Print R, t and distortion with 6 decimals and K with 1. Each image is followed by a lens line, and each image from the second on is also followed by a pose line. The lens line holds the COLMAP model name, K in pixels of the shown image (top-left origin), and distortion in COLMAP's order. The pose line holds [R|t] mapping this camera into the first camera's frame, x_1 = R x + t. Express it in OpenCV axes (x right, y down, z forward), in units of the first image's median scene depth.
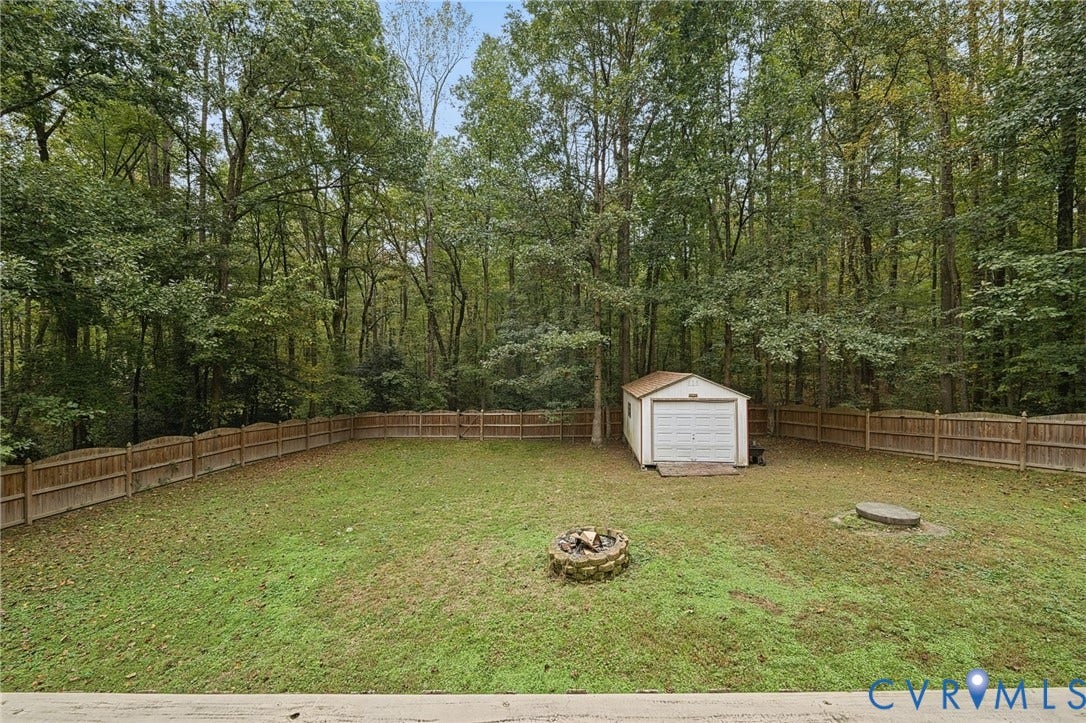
lens RADIAL K [[429.7, 0, 544.6], [0, 429.7, 356.9], [0, 0, 1]] dist [-0.000970, 0.000285]
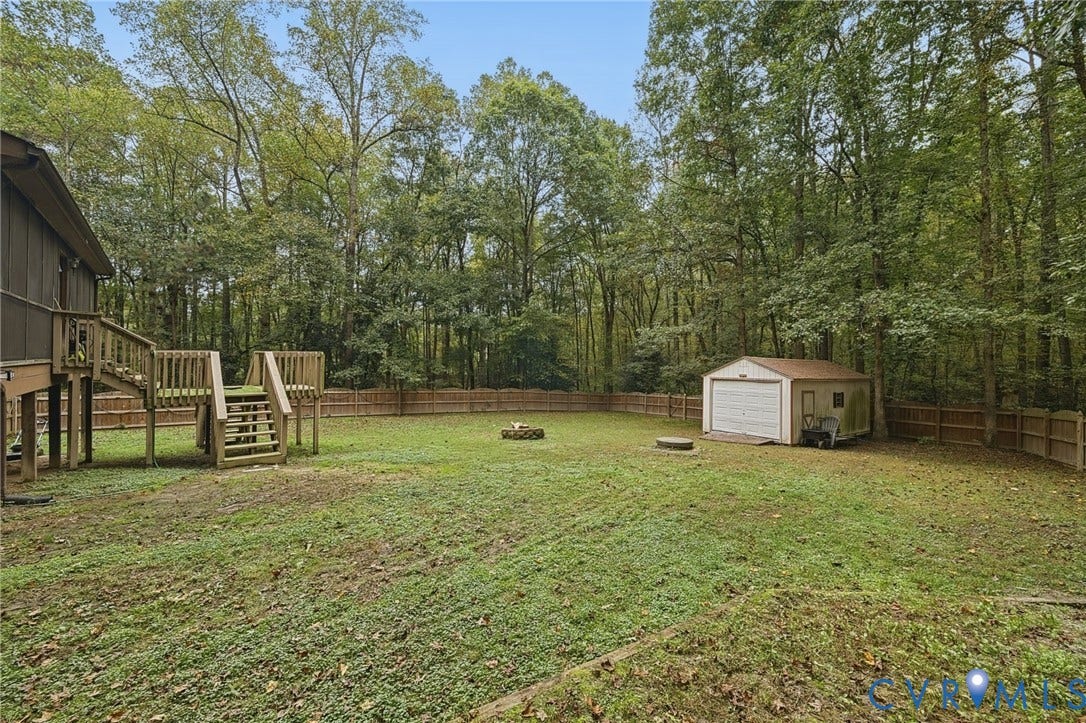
lens RADIAL K [[429.7, 0, 544.6], [0, 429.7, 356.9], [0, 0, 1]] dist [-0.000970, 0.000285]
pose [[0.668549, -0.000666, -0.743667, 0.833332], [-0.003974, 0.999982, -0.004469, 0.046045], [0.743657, 0.005943, 0.668535, -0.155415]]
